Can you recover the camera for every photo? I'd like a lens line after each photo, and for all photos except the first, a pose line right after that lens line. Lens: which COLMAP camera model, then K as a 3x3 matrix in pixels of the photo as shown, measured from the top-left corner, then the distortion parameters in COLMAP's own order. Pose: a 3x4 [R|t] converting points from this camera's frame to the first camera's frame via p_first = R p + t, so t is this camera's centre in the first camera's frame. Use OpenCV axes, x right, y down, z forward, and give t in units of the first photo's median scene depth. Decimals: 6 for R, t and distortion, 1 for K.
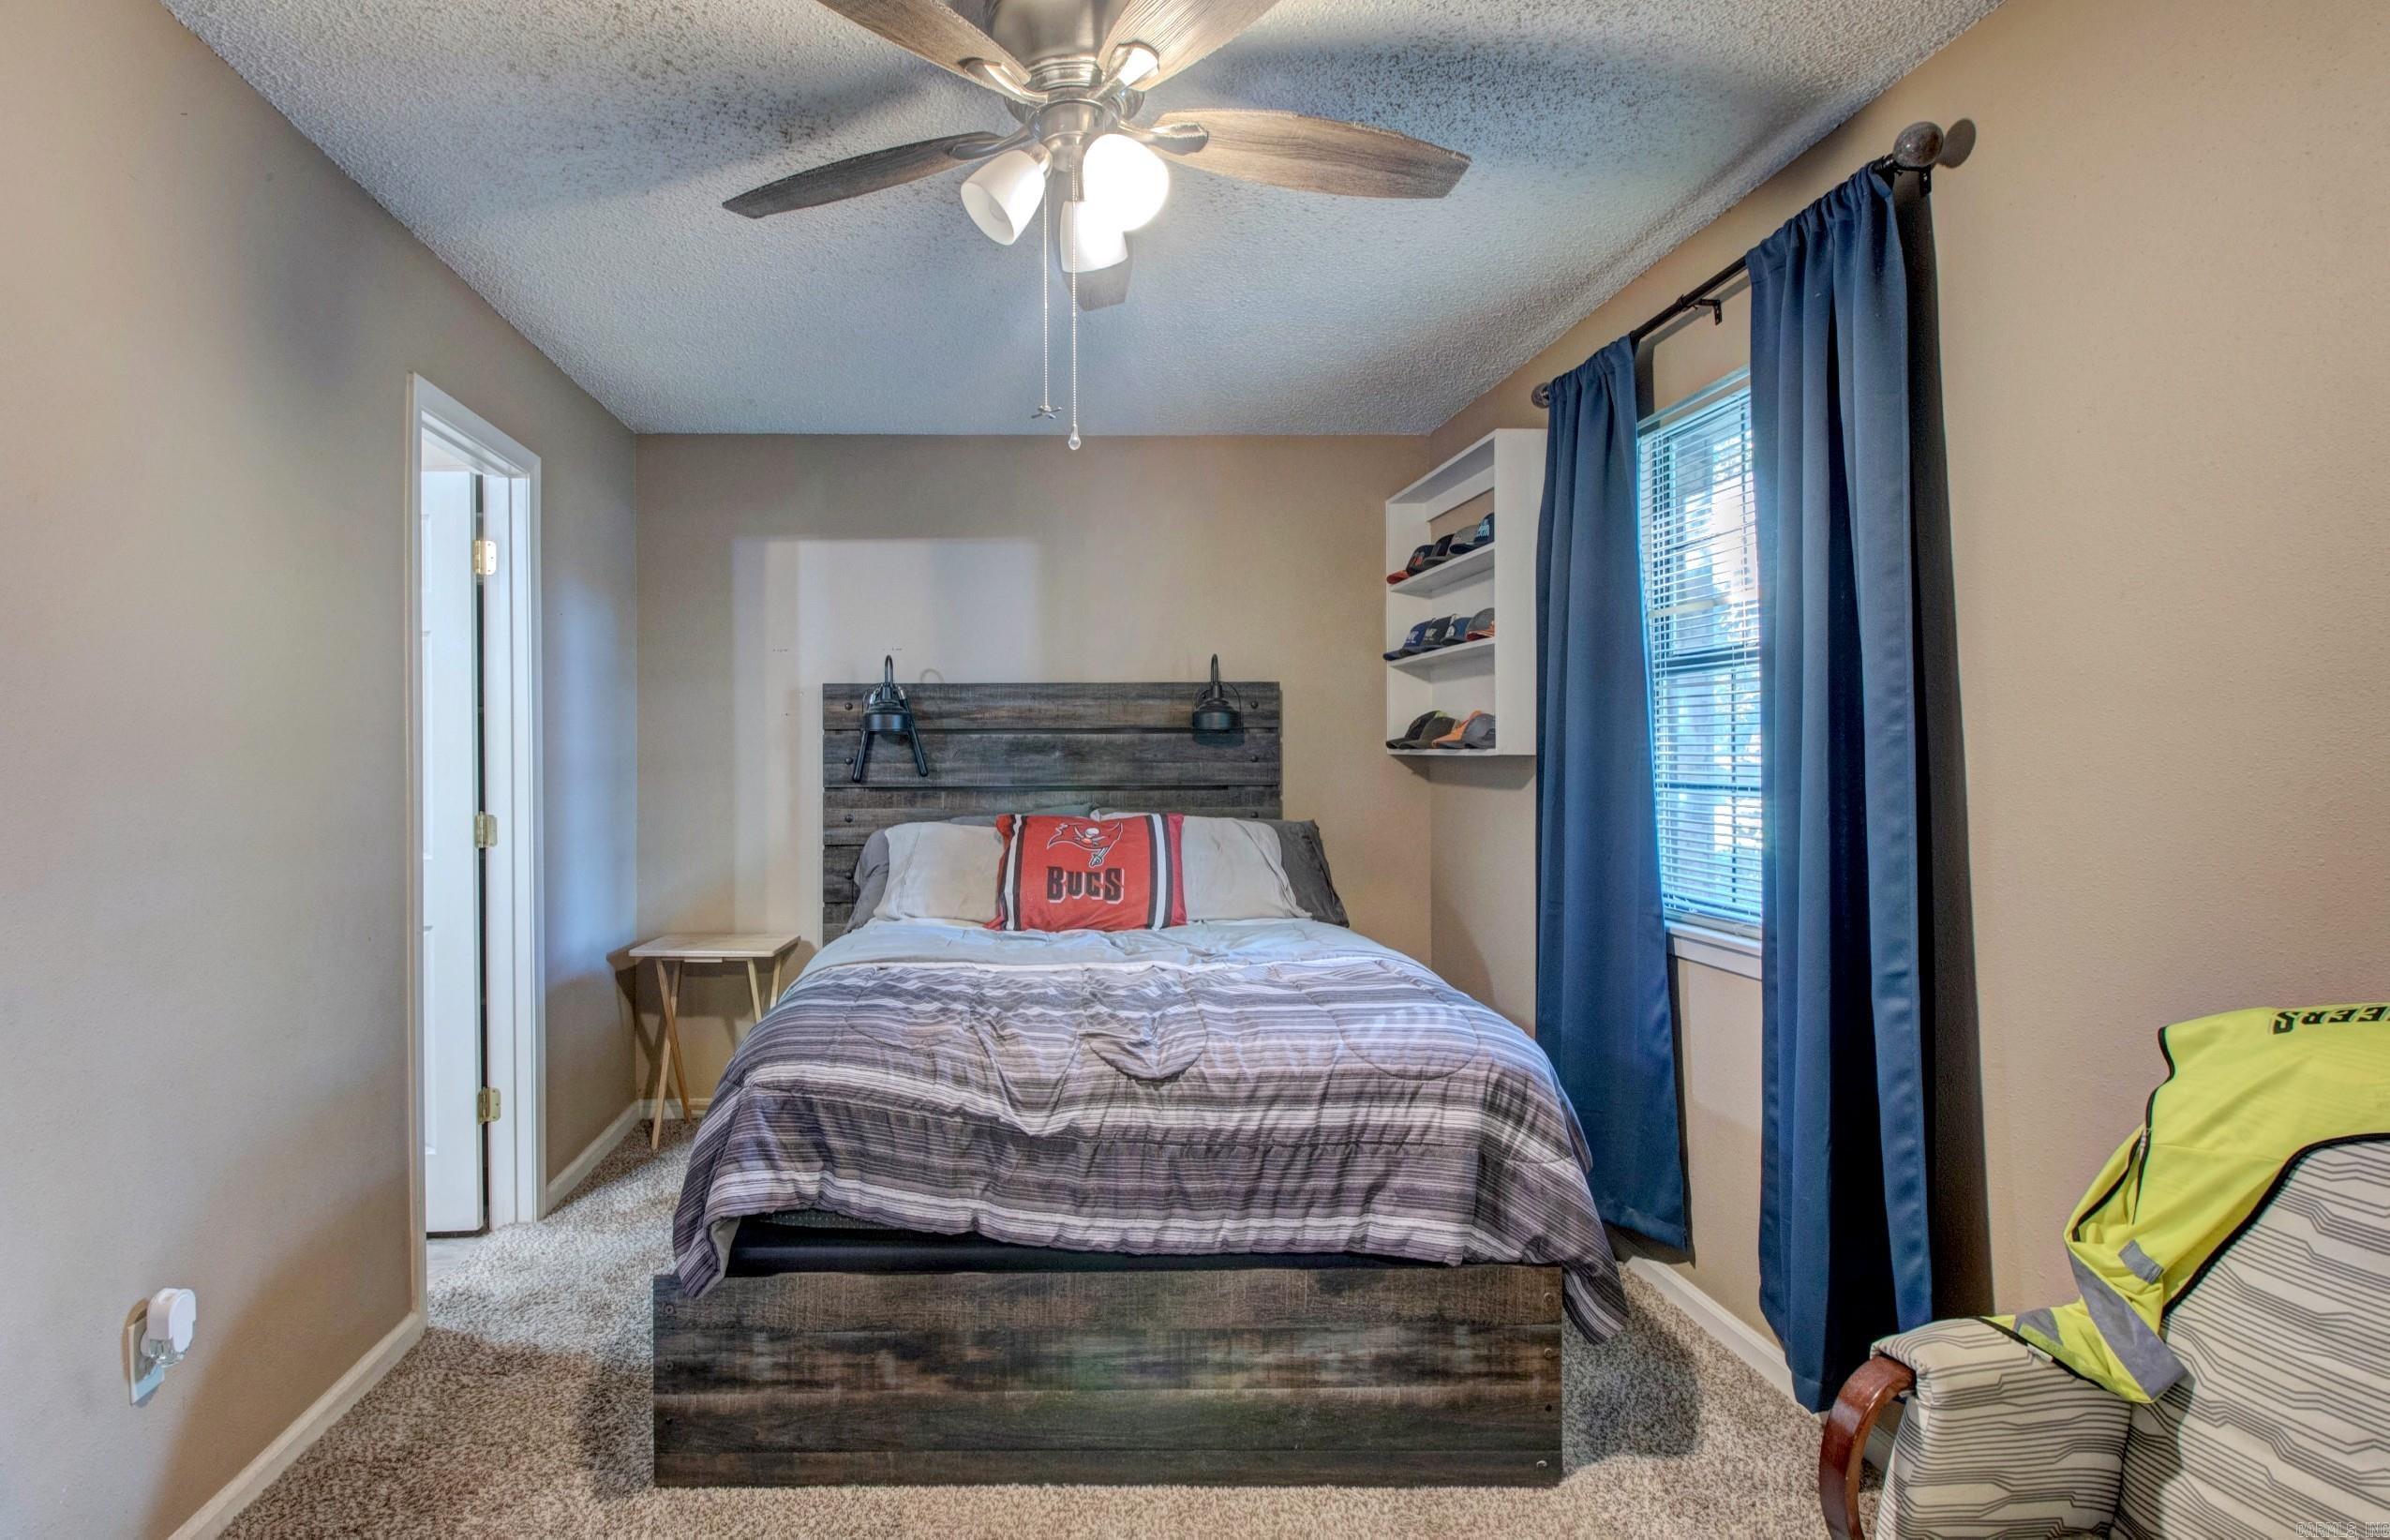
lens RADIAL K [[1202.4, 0, 1069.4], [0, 1202.4, 754.6], [0, 0, 1]] dist [0.029060, -0.049186]
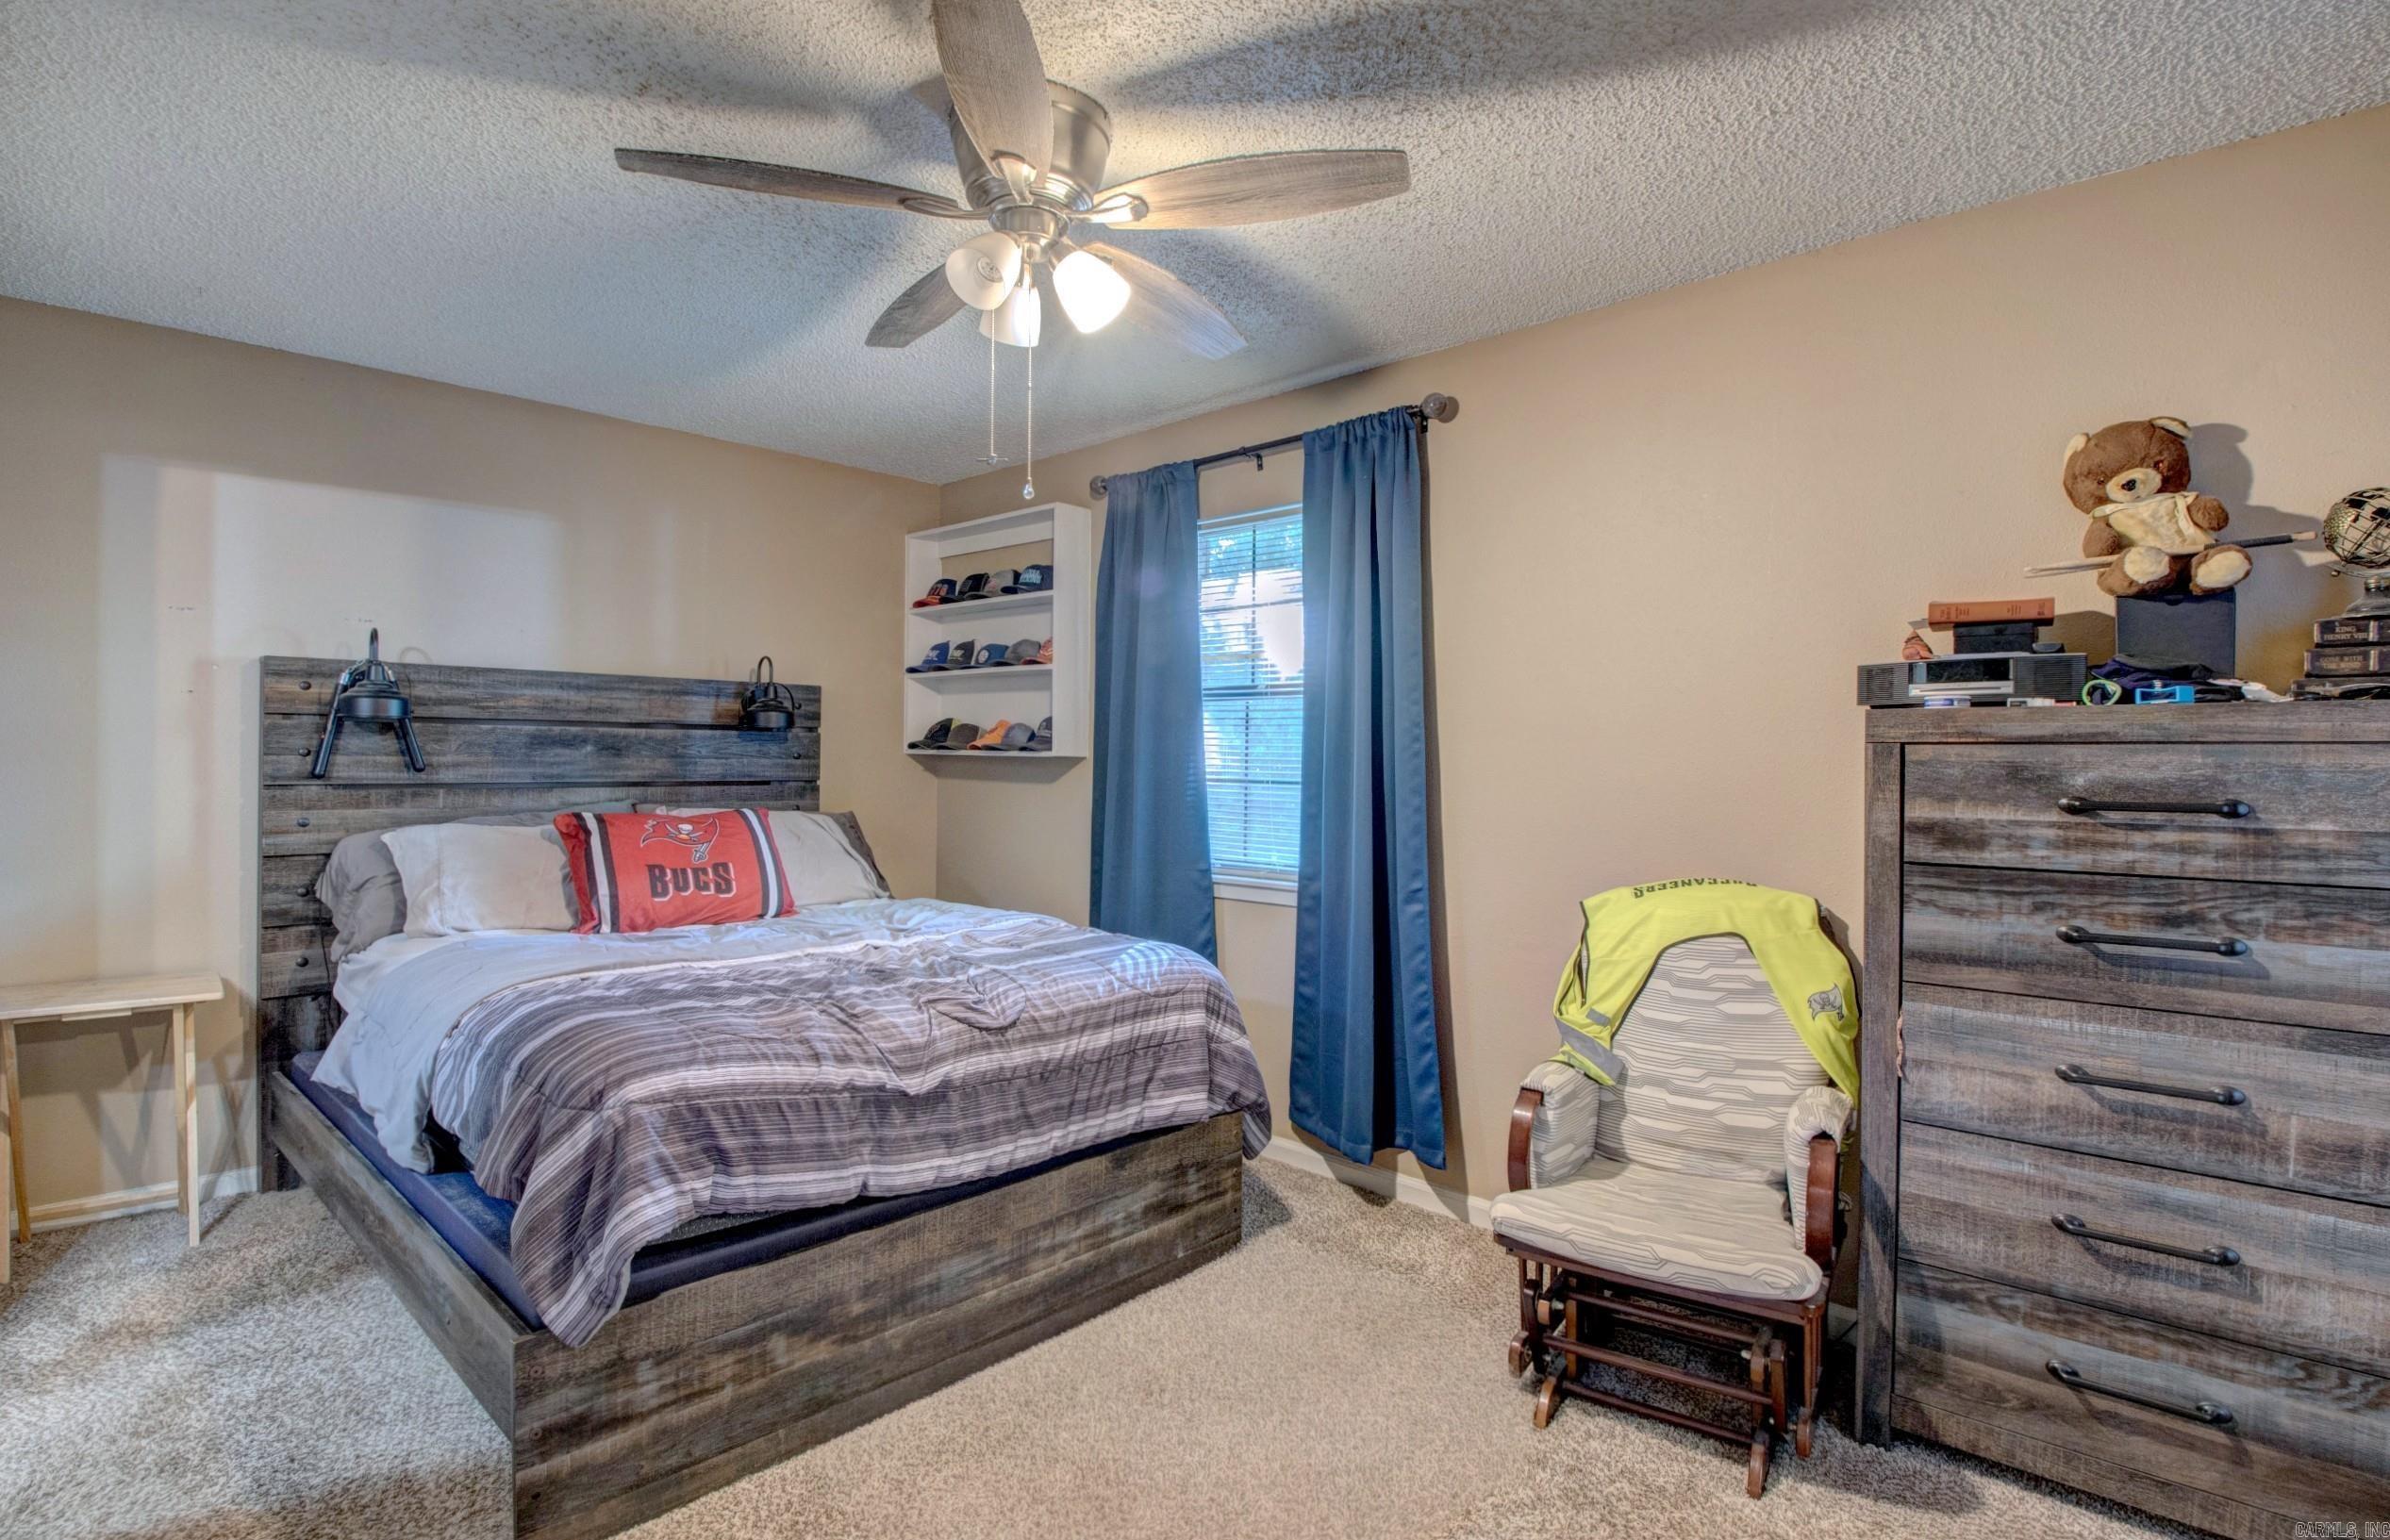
lens RADIAL K [[1119.3, 0, 1173.8], [0, 1119.3, 755.1], [0, 0, 1]] dist [0.000801, -0.024587]
pose [[0.715457, 0.013102, 0.698534, -0.577310], [-0.014736, 0.999885, -0.003660, 0.002234], [-0.698501, -0.007675, 0.715567, 0.093239]]
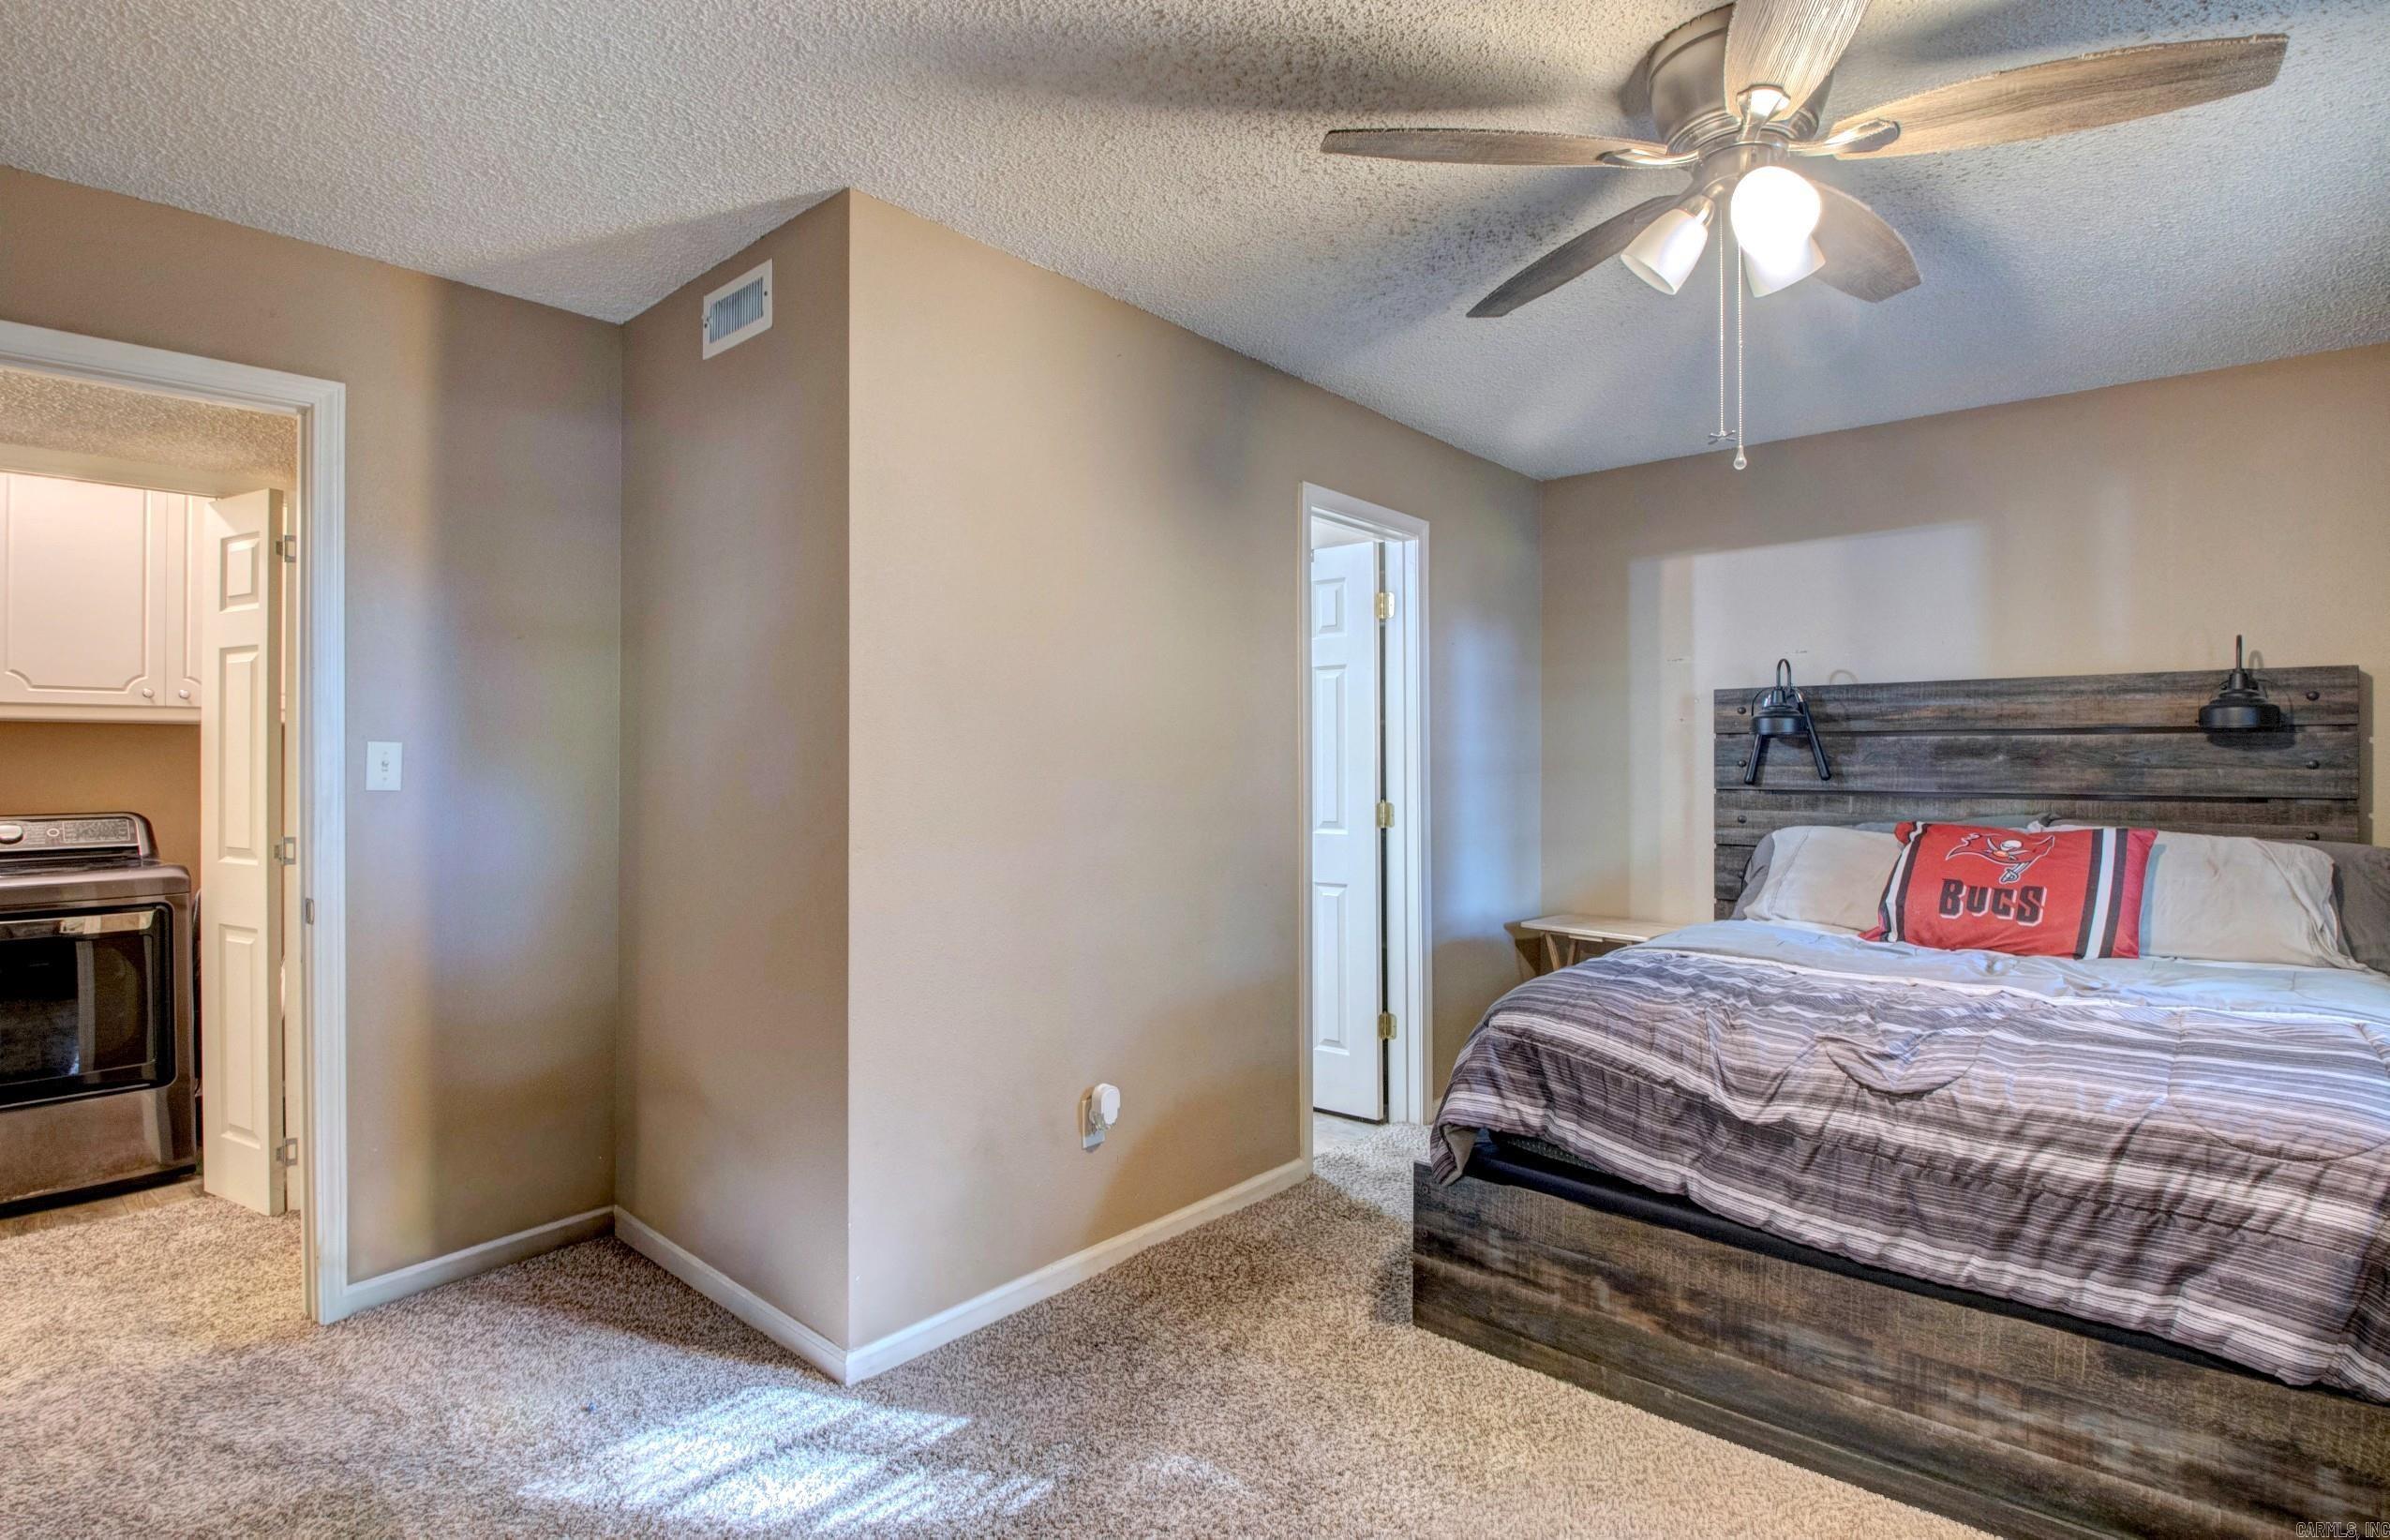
lens RADIAL K [[1026.1, 0, 1151.4], [0, 1026.1, 763.8], [0, 0, 1]] dist [0.018659, -0.017852]
pose [[0.761656, 0.007613, -0.647937, 0.153855], [-0.003156, 0.999963, 0.008040, -0.000892], [0.647974, -0.004079, 0.761652, -0.020421]]
